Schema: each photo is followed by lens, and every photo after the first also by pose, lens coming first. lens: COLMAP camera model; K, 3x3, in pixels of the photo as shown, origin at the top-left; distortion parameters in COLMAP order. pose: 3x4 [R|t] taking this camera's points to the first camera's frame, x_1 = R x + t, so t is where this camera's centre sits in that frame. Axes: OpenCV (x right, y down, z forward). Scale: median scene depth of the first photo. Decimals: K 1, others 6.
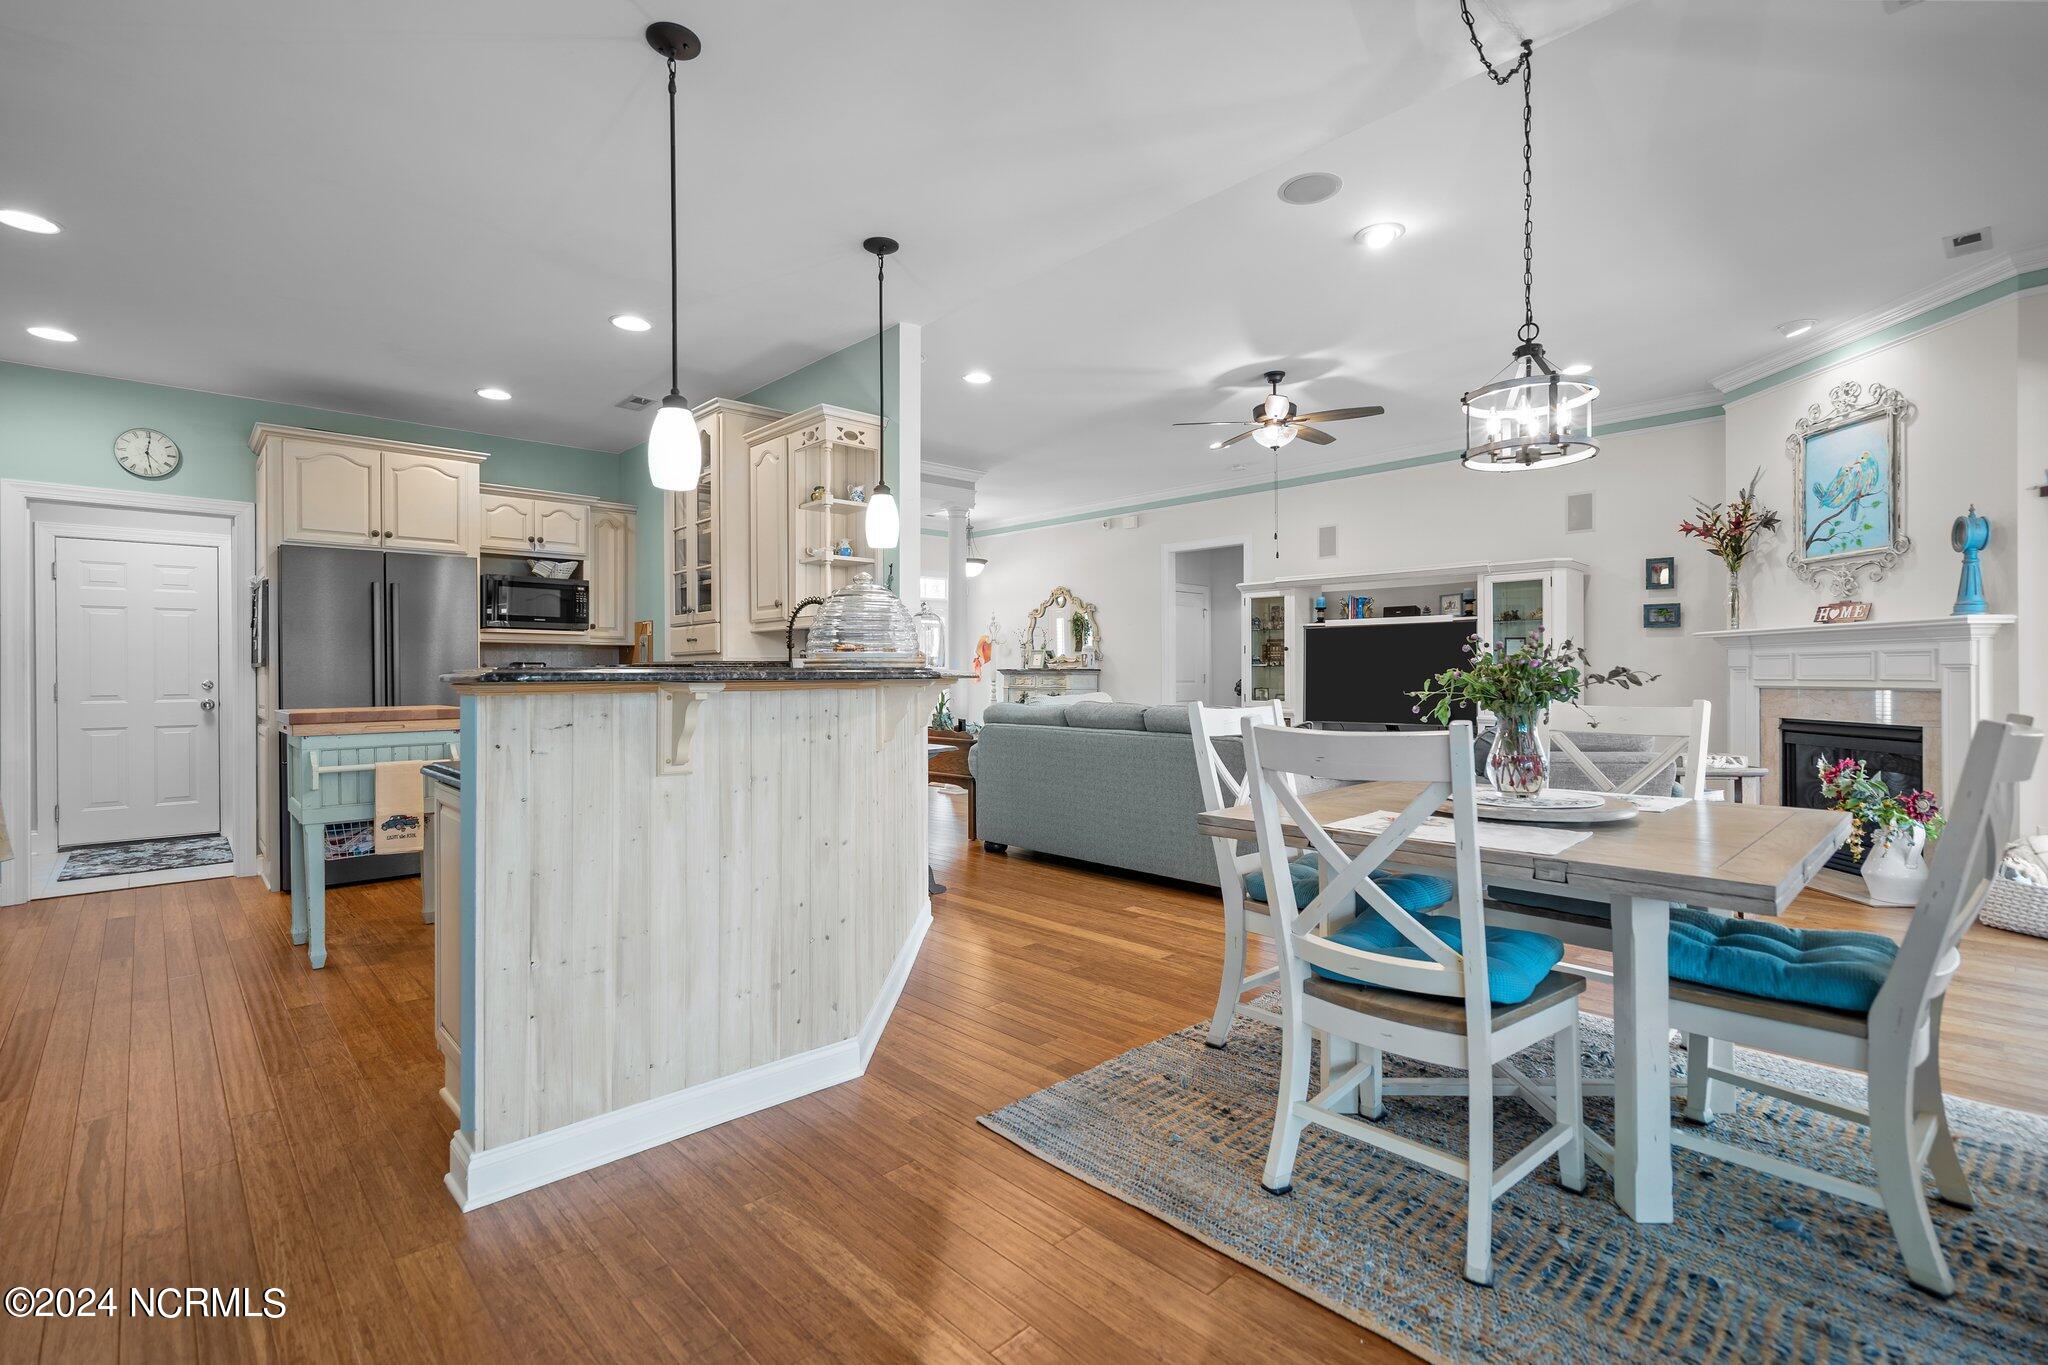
lens RADIAL K [[933.9, 0, 1019.4], [0, 933.9, 673.5], [0, 0, 1]] dist [-0.004041, 0.000709]
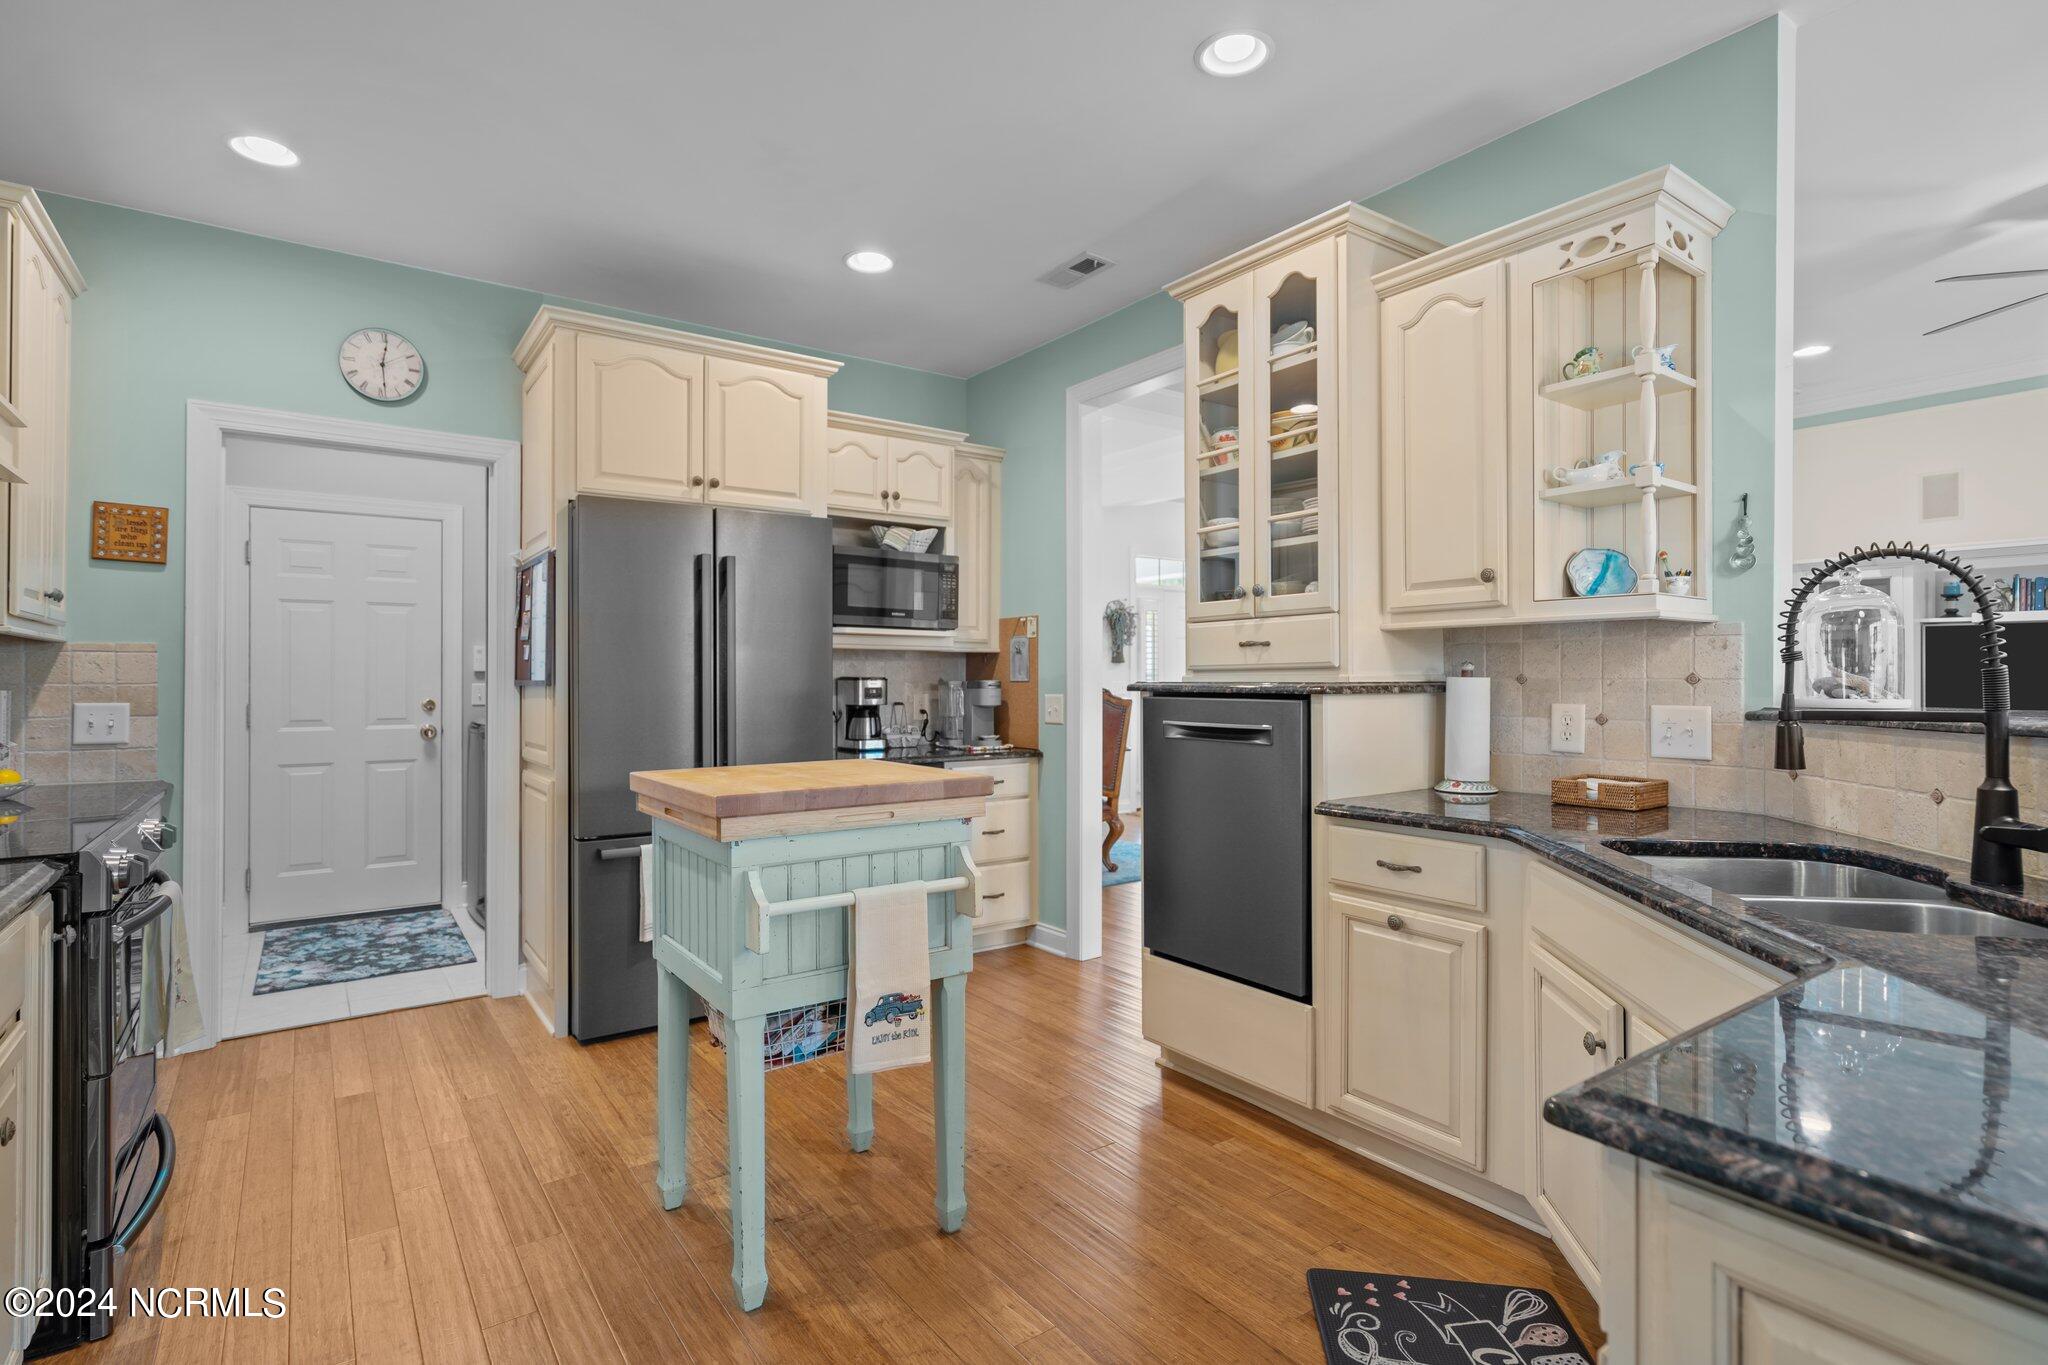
lens RADIAL K [[998.7, 0, 1023.3], [0, 998.7, 671.5], [0, 0, 1]] dist [-0.001870, -0.000036]
pose [[0.991773, 0.001988, -0.127991, -0.356279], [-0.003152, 0.999955, -0.008893, -0.011153], [0.127968, 0.009223, 0.991735, 0.321705]]
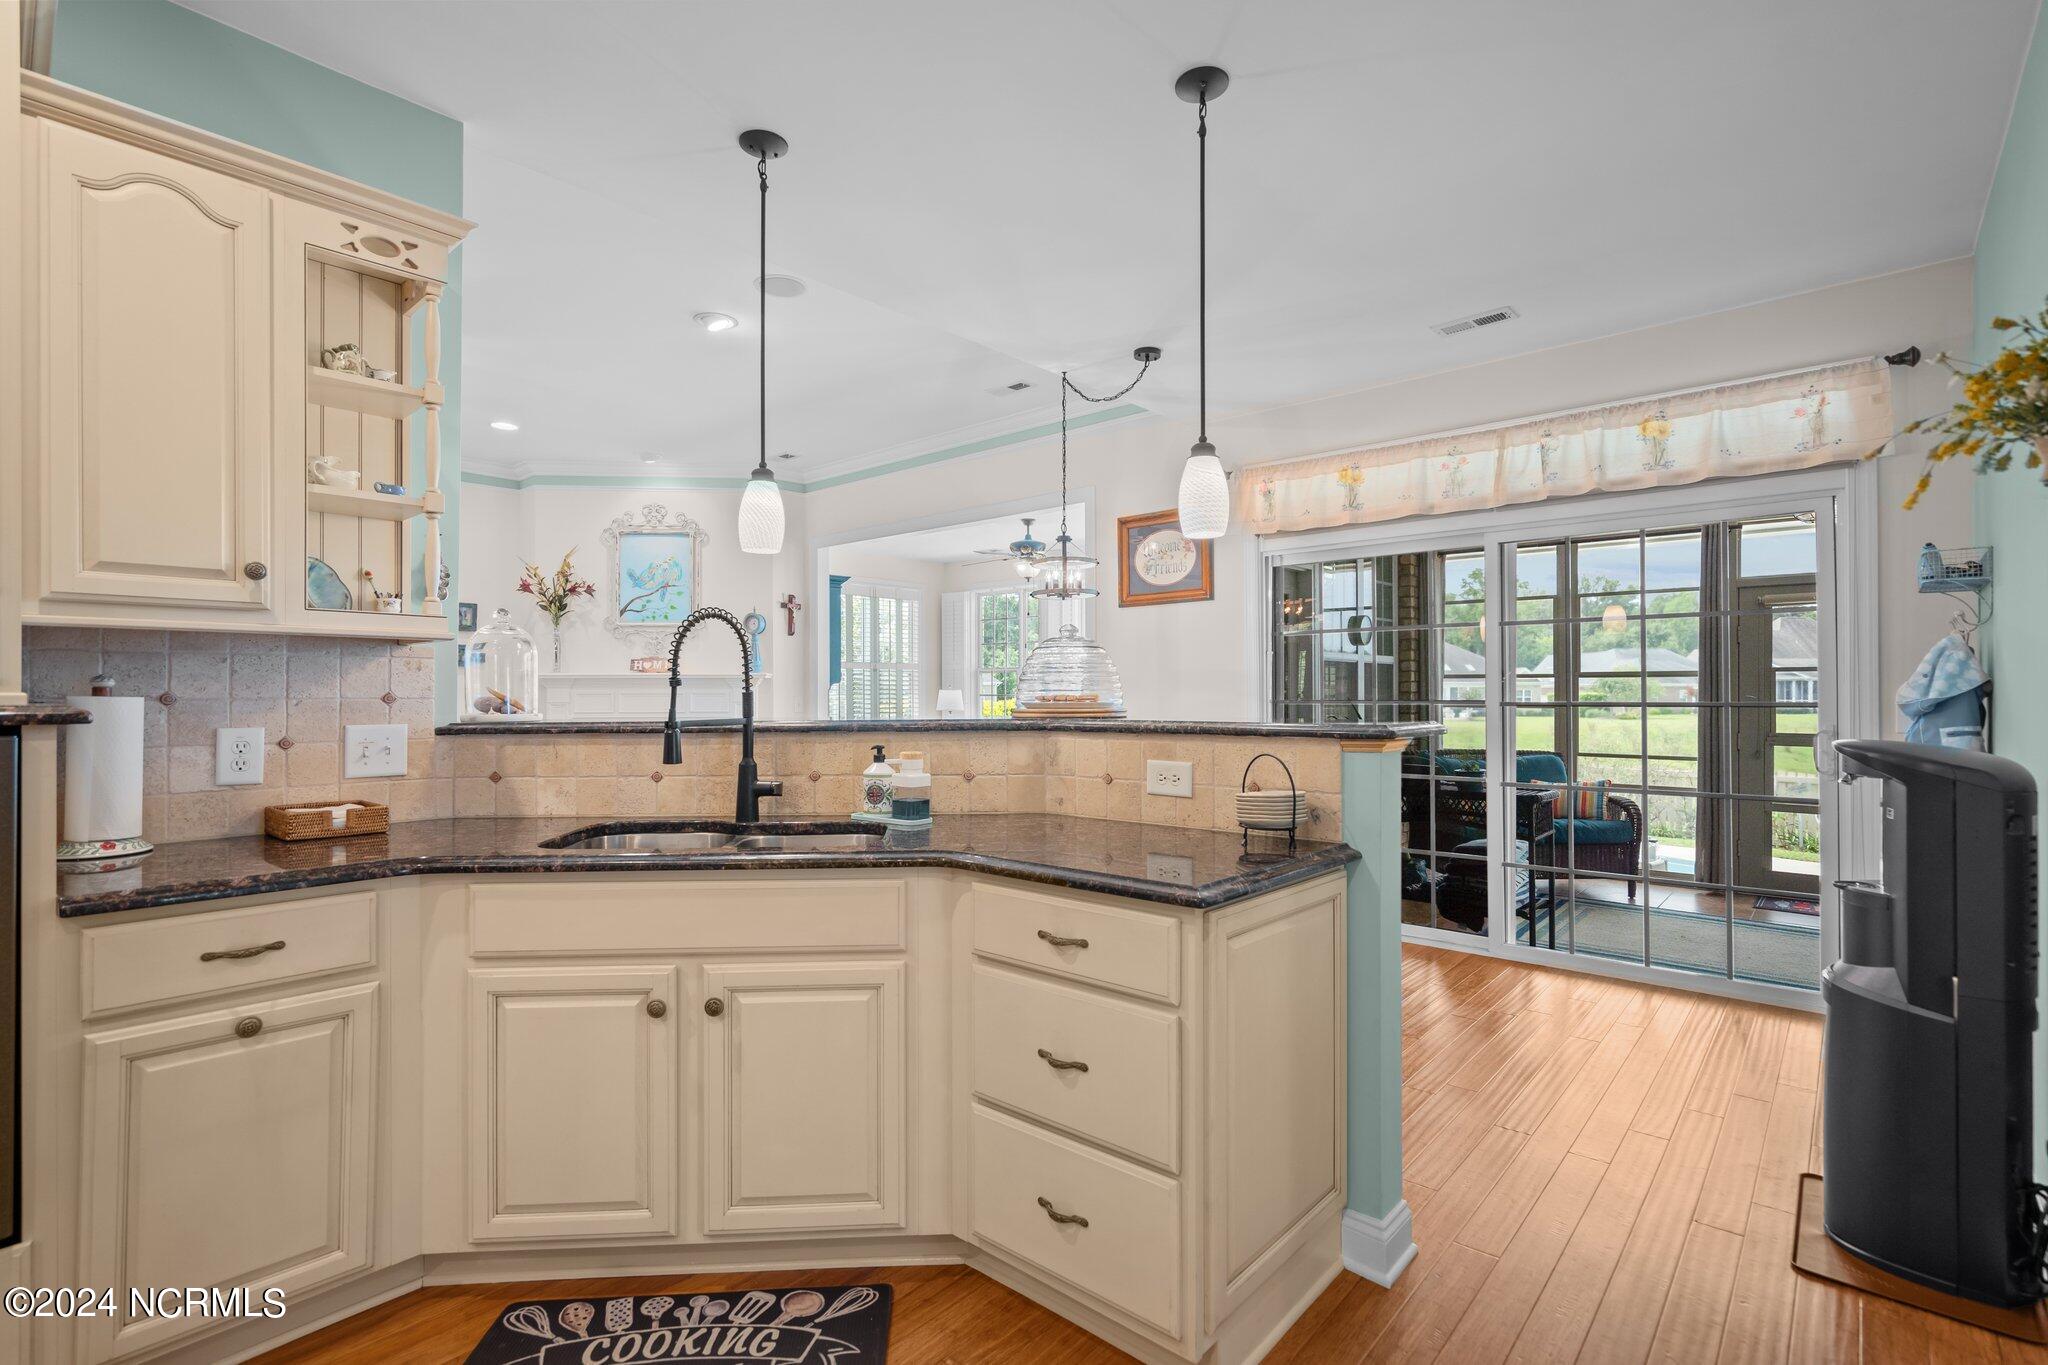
lens RADIAL K [[950.8, 0, 1019.7], [0, 950.8, 687.1], [0, 0, 1]] dist [-0.000042, 0.000526]
pose [[-0.093317, 0.012454, 0.995559, -0.576702], [0.001784, 0.999922, -0.012342, -0.011990], [-0.995635, 0.000624, -0.093332, 0.548099]]
